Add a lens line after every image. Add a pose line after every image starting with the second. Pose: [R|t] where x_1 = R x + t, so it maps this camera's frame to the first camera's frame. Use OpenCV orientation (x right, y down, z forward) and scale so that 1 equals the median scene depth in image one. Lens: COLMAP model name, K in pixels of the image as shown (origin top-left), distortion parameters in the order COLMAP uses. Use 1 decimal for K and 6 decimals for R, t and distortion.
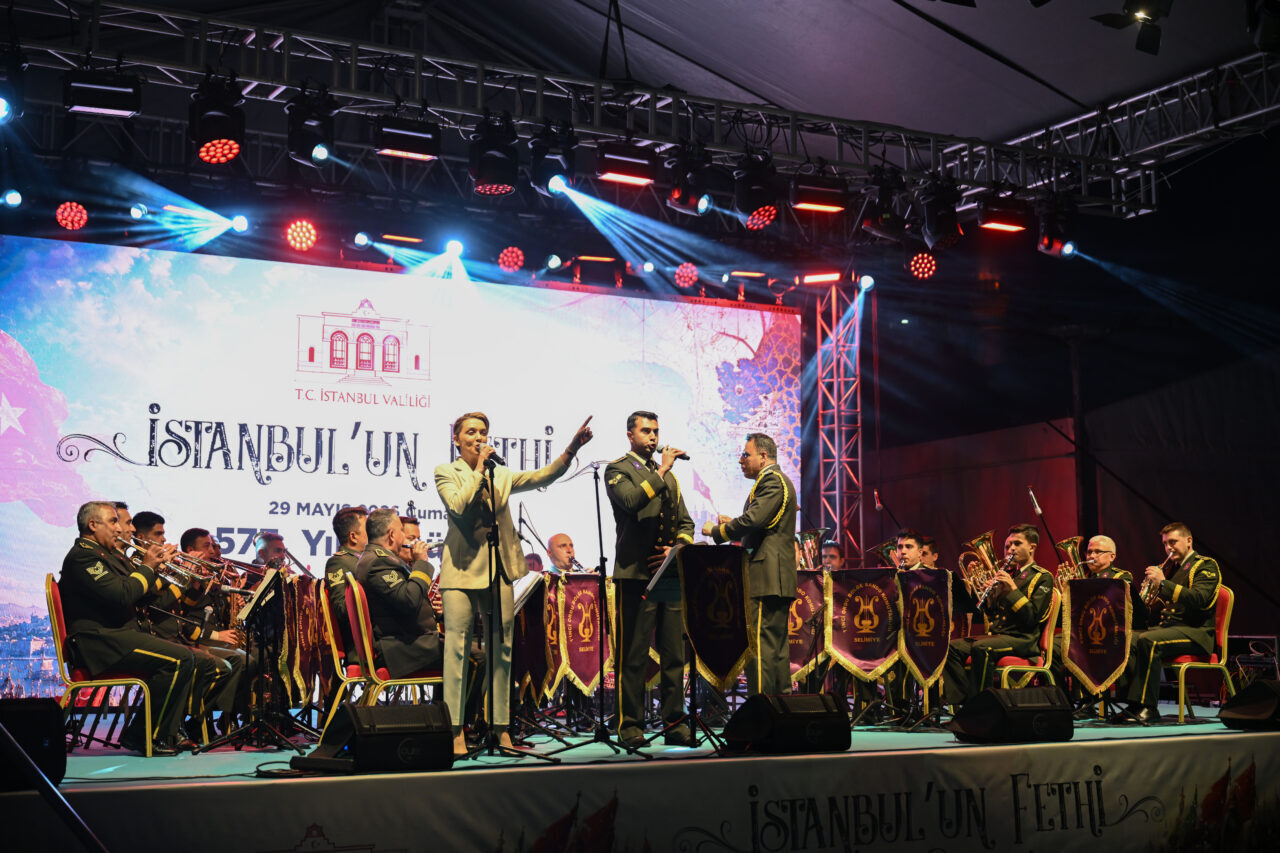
lens RADIAL K [[1829.4, 0, 644.3], [0, 1829.4, 420.4], [0, 0, 1]] dist [-0.008529, 0.000000]
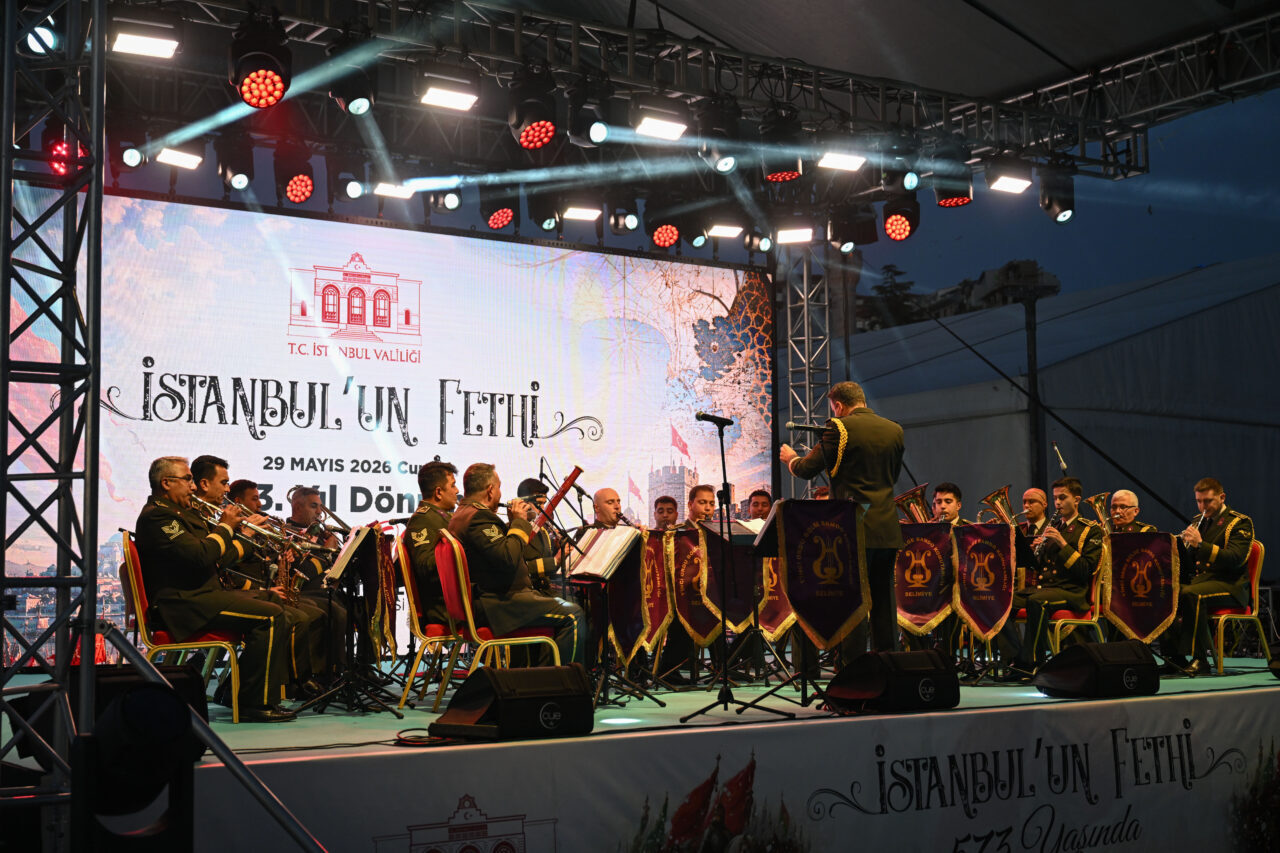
lens RADIAL K [[1735.9, 0, 636.5], [0, 1735.9, 436.8], [0, 0, 1]] dist [-0.010204, 0.000000]
pose [[0.997019, 0.001295, 0.077141, -0.096878], [-0.003739, 0.999495, 0.031544, 0.004051], [-0.077062, -0.031738, 0.996521, 0.061545]]
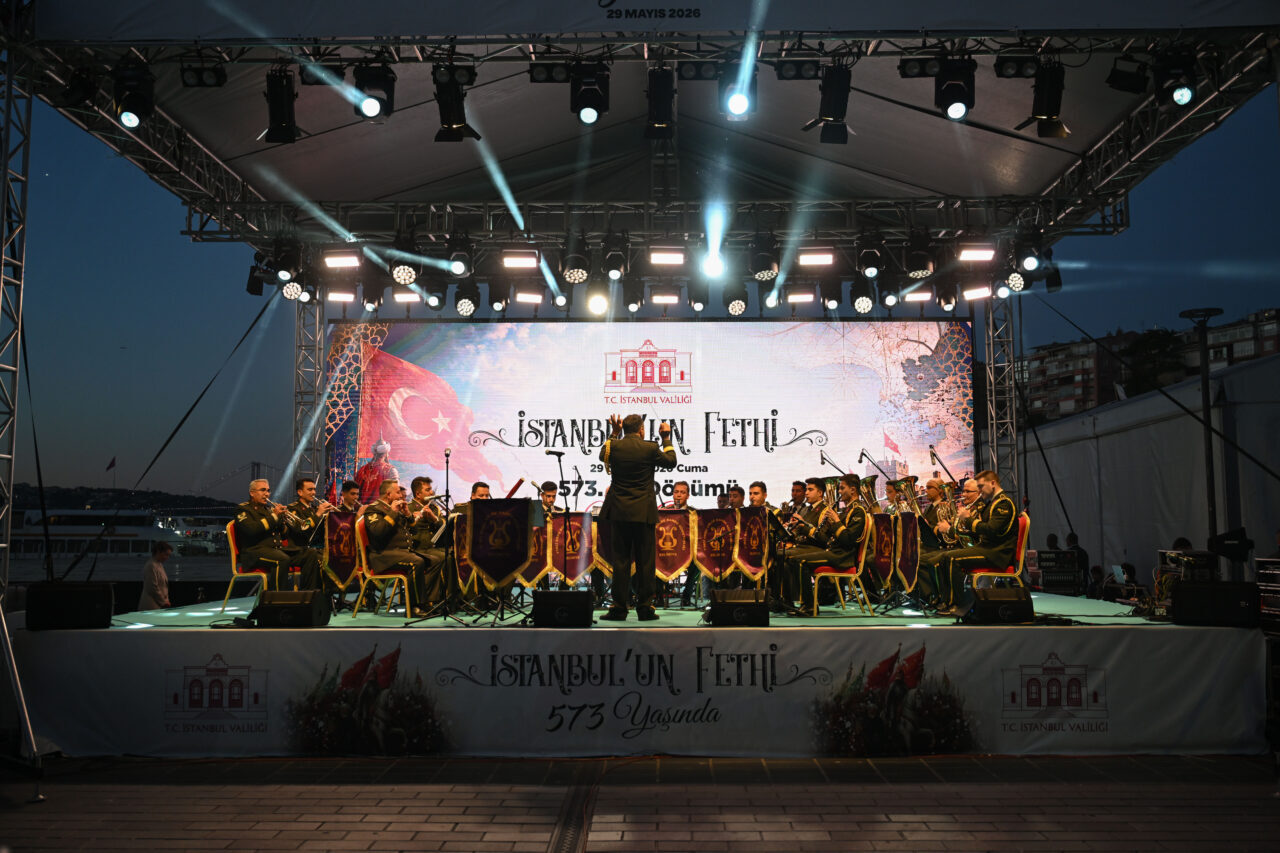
lens RADIAL K [[1176.0, 0, 640.6], [0, 1176.0, 418.1], [0, 0, 1]] dist [-0.005075, 0.000000]
pose [[0.863199, -0.046557, -0.502712, 0.488547], [0.056740, 0.998377, 0.004966, -0.001911], [0.501665, -0.032810, 0.864440, 0.106150]]
